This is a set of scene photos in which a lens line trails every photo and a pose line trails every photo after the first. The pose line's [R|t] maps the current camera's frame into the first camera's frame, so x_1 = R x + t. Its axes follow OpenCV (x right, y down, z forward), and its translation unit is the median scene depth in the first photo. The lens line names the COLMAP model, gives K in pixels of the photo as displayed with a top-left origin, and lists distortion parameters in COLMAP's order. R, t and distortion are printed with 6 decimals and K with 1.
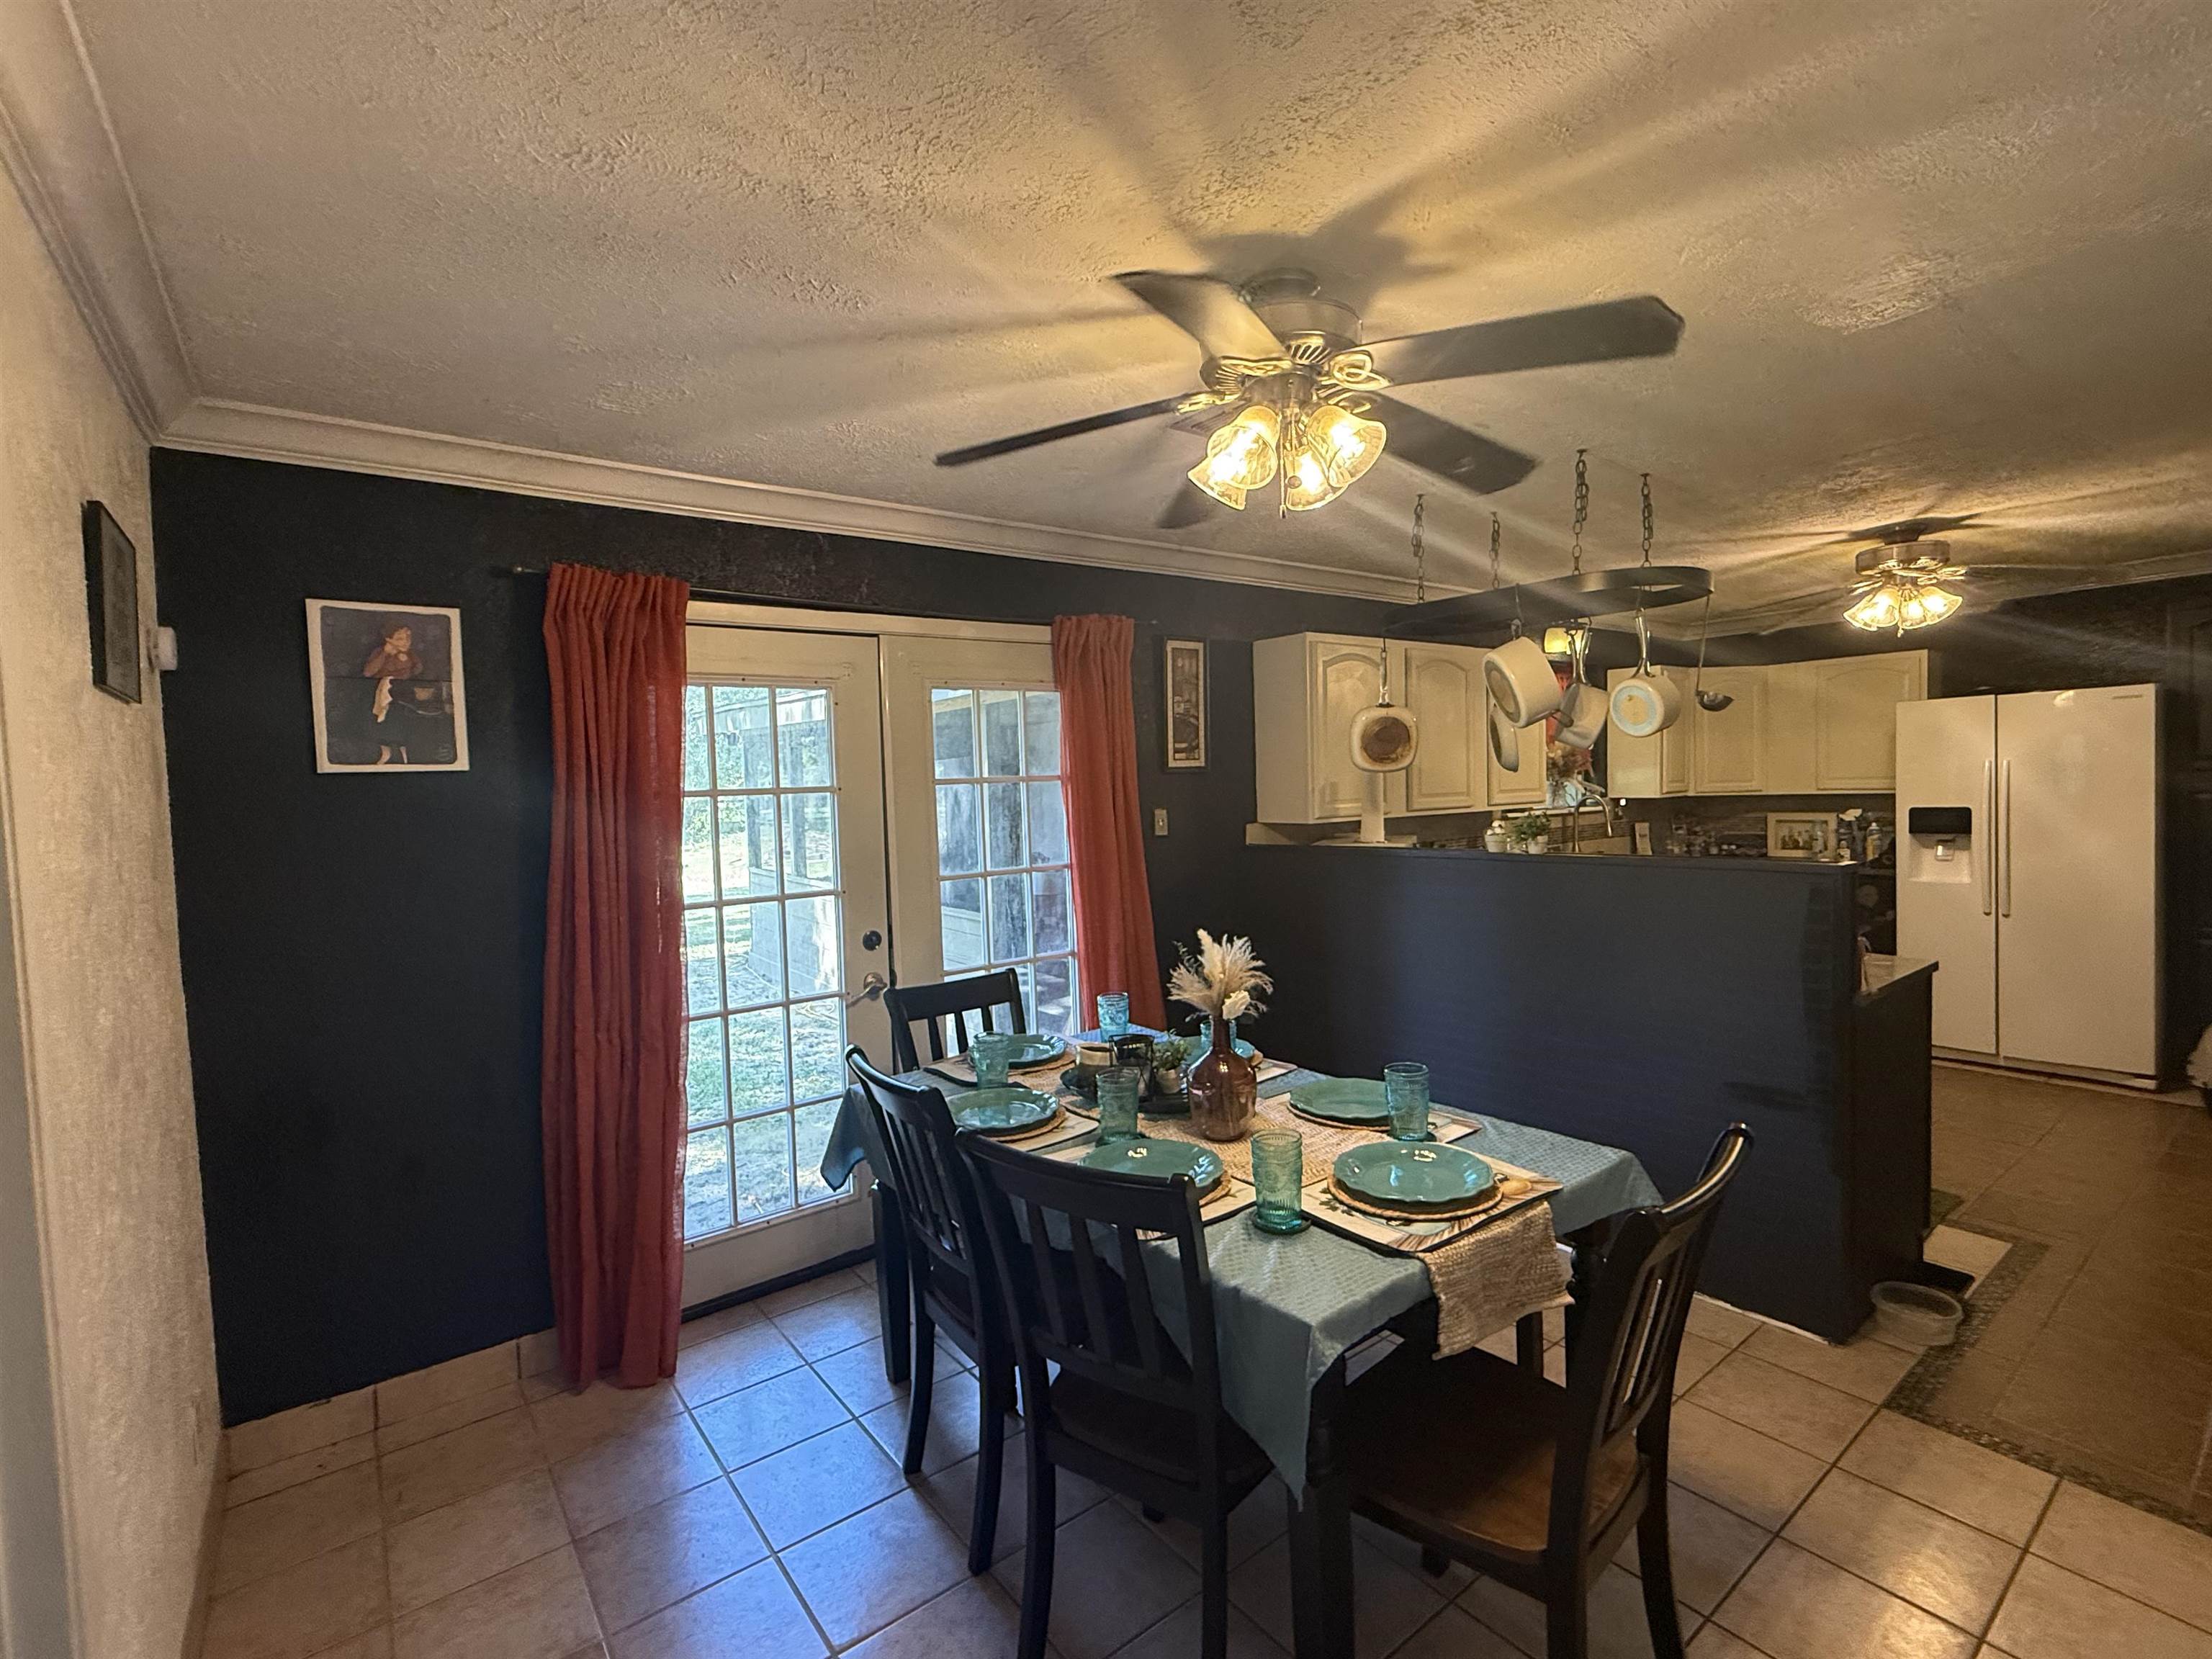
lens RADIAL K [[1018.2, 0, 1110.7], [0, 1018.2, 825.8], [0, 0, 1]] dist [0.004056, -0.001588]
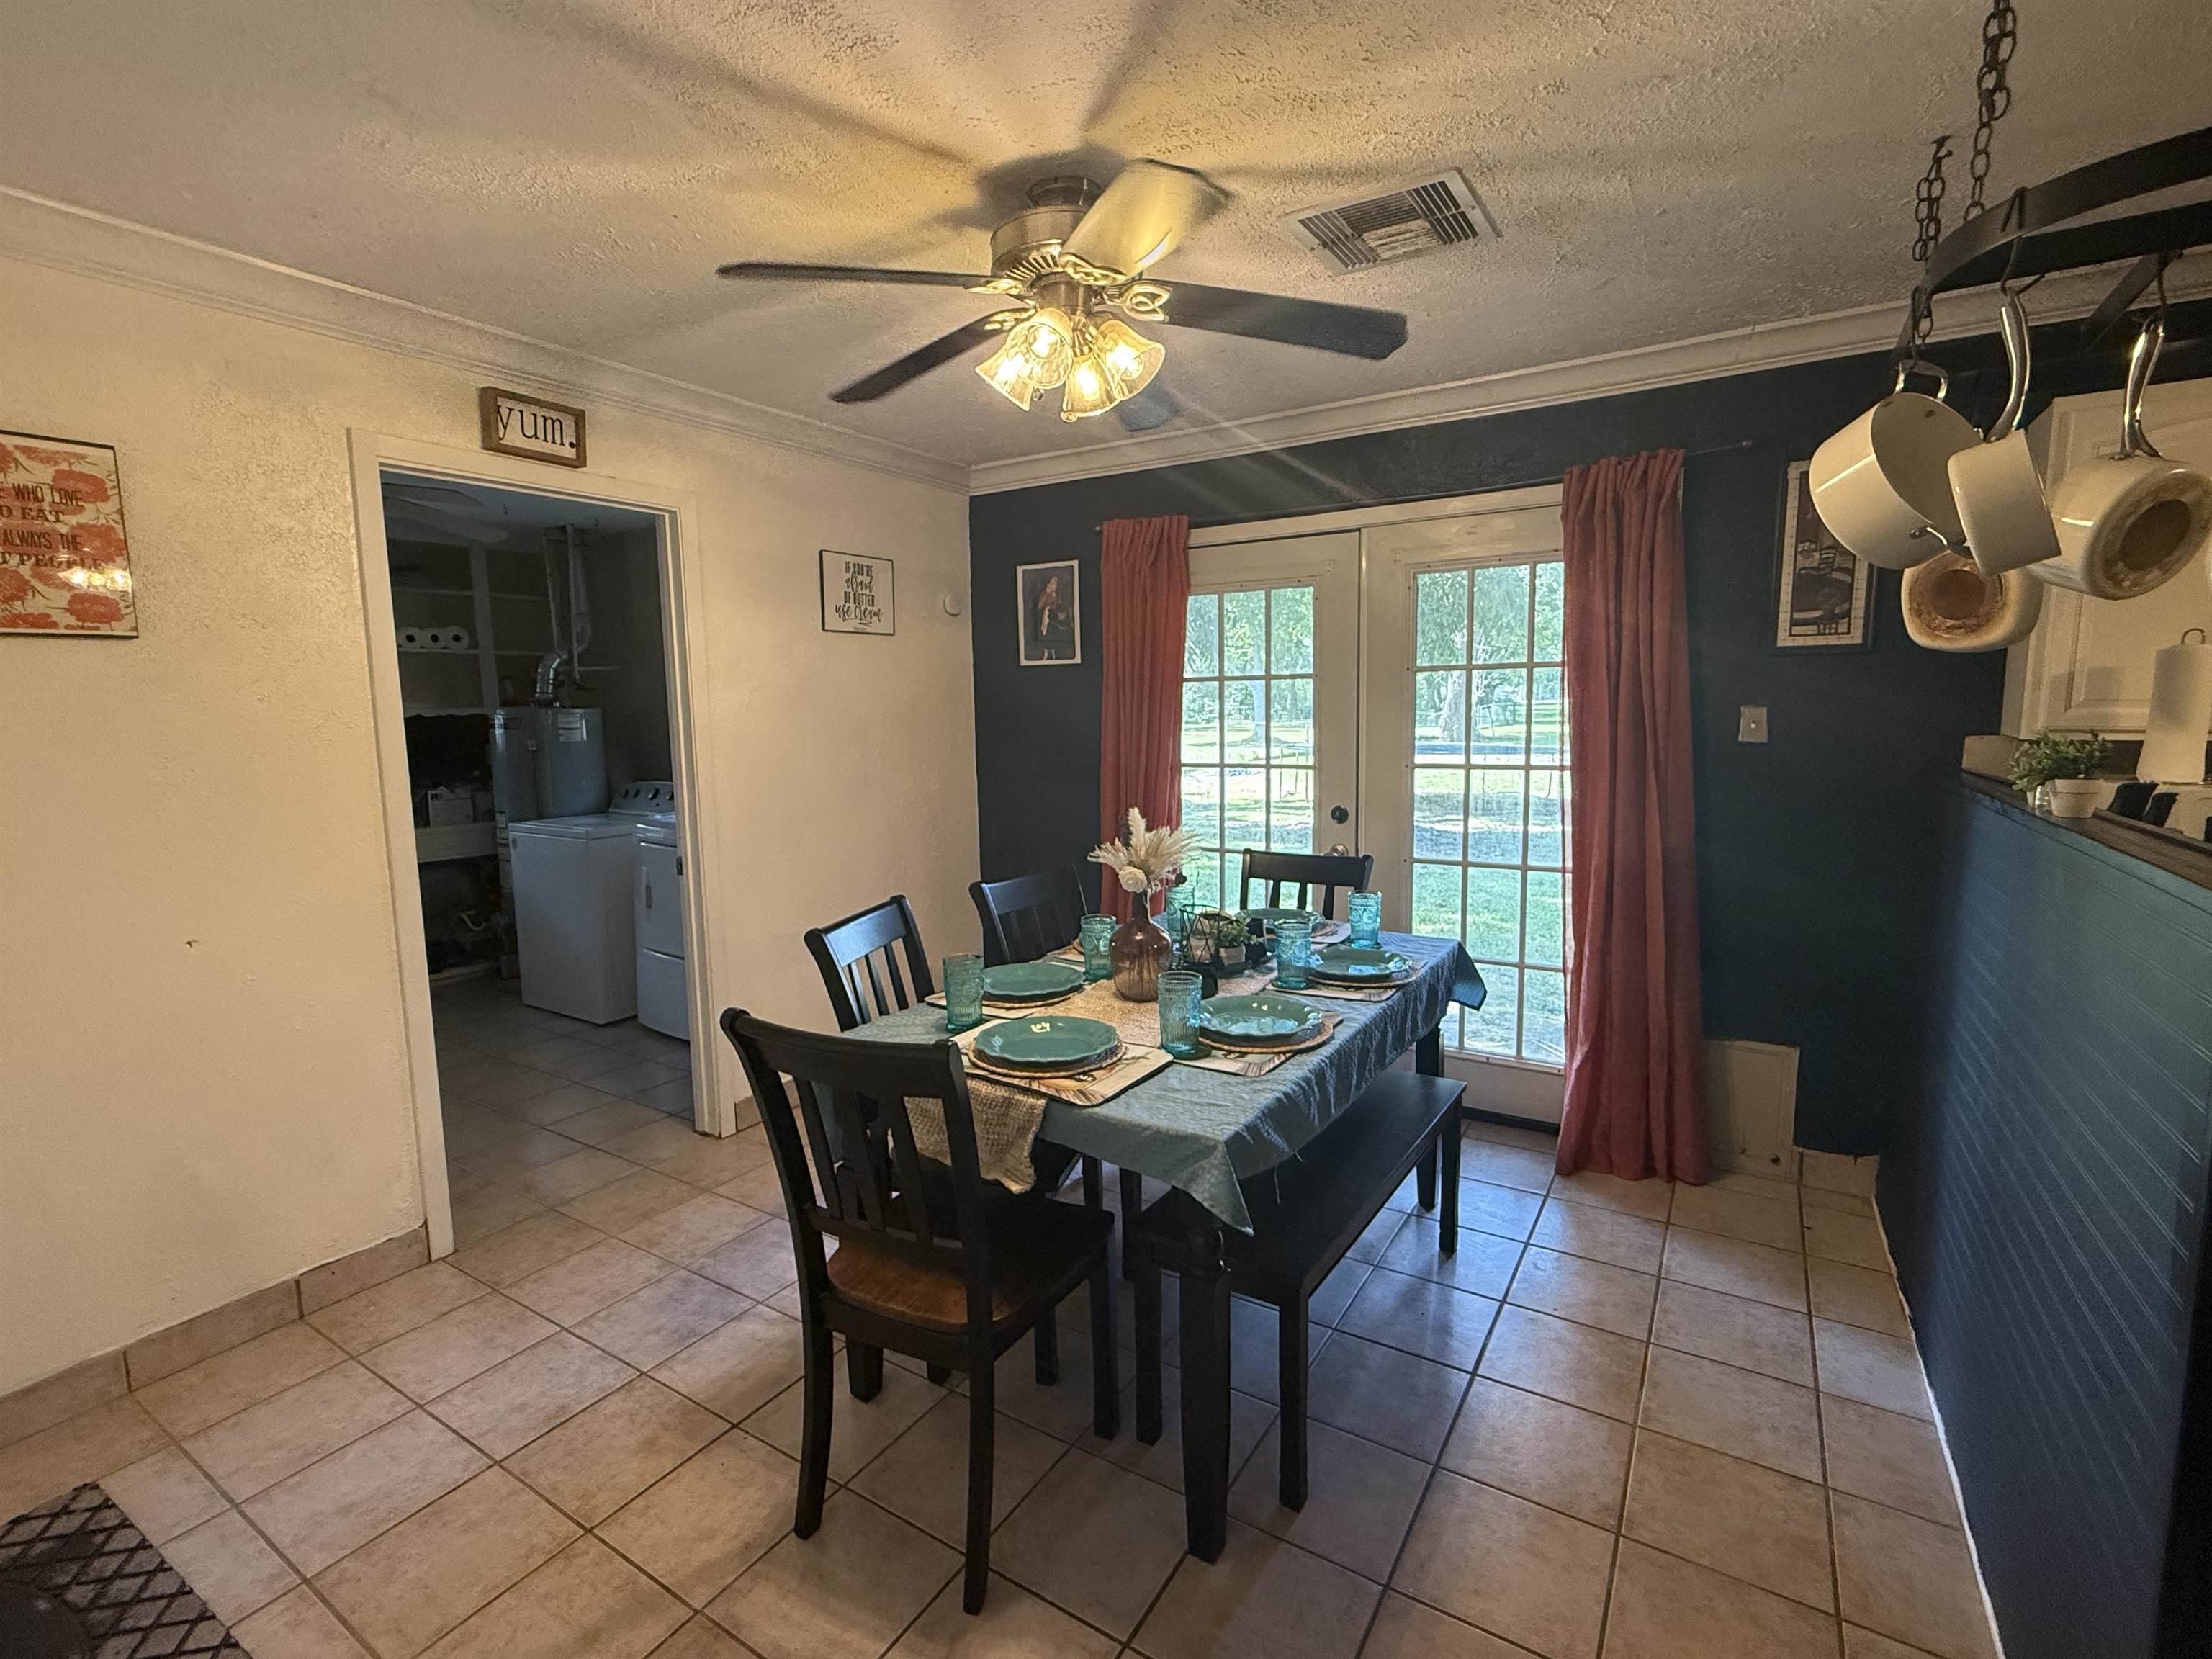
lens RADIAL K [[1018.2, 0, 1104.7], [0, 1018.2, 828.5], [0, 0, 1]] dist [0.004056, -0.001588]
pose [[0.345654, 0.142497, -0.927479, 0.576703], [-0.036620, 0.989698, 0.138409, -0.013353], [0.937647, -0.013877, 0.347311, 0.310962]]
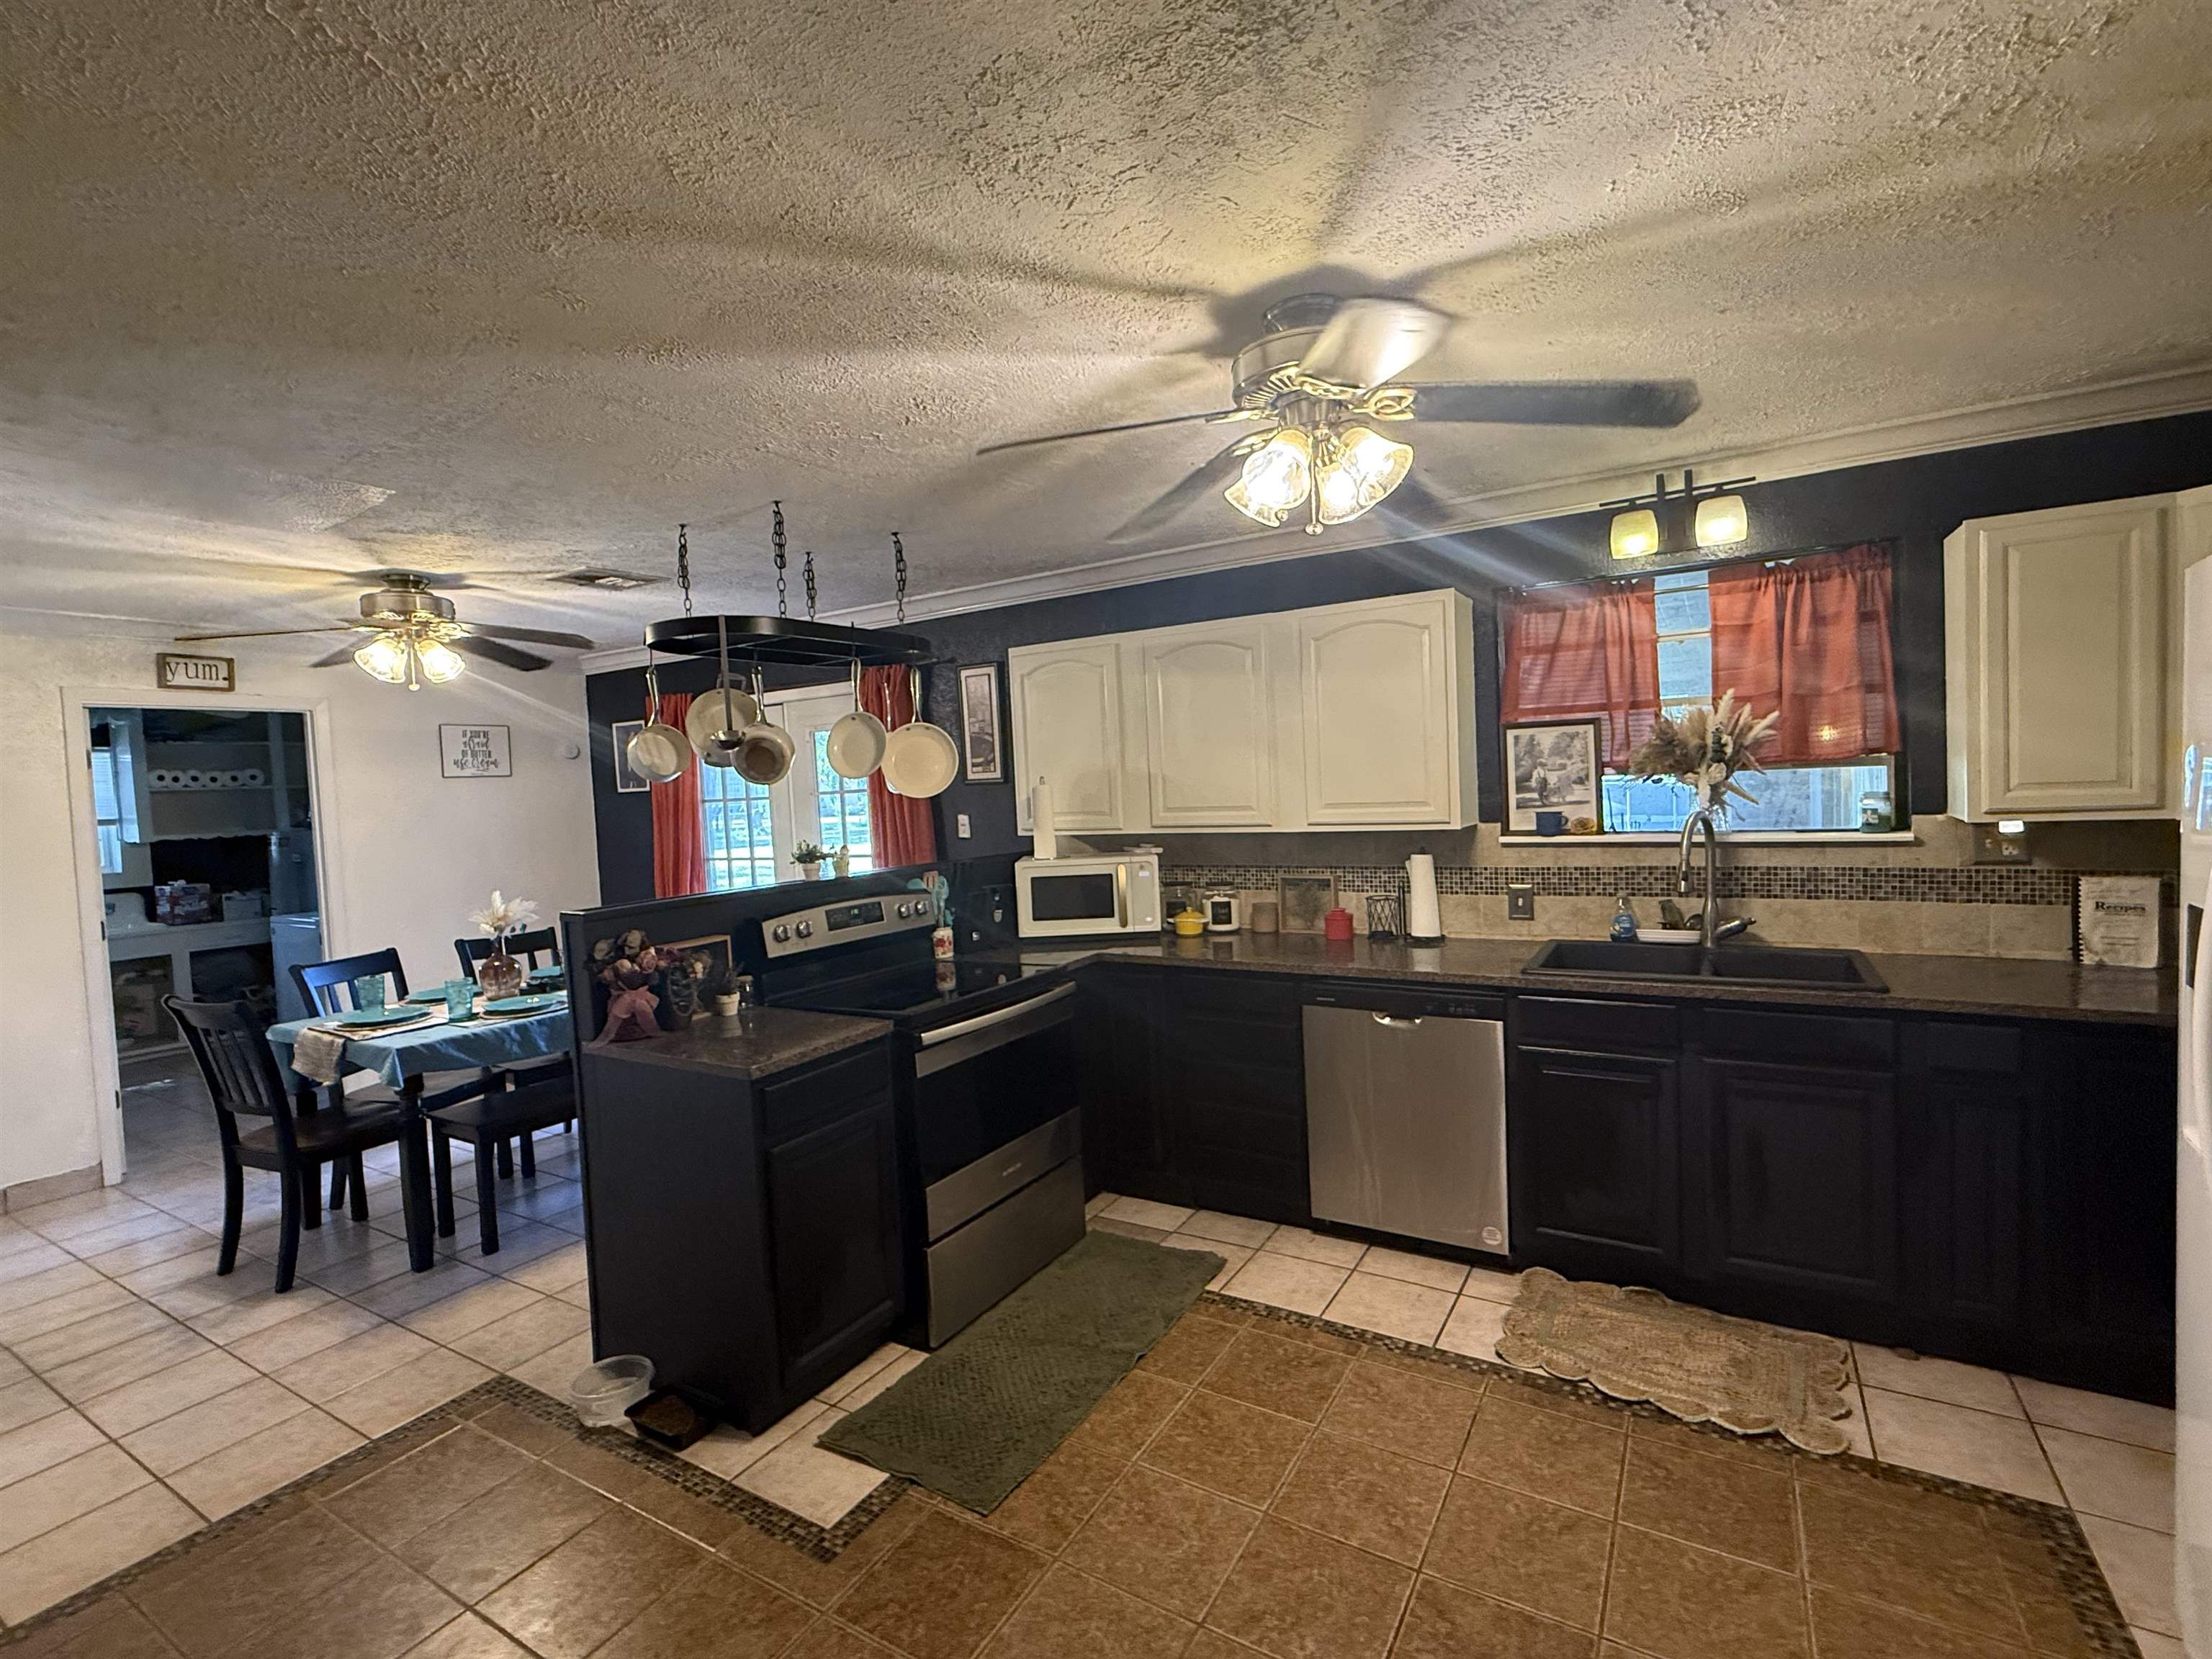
lens RADIAL K [[1018.2, 0, 1104.8], [0, 1018.2, 828.9], [0, 0, 1]] dist [0.004056, -0.001588]
pose [[0.362124, 0.058713, -0.930279, 1.205413], [-0.006199, 0.998144, 0.060583, -0.072870], [0.932109, -0.016172, 0.361816, 0.726102]]
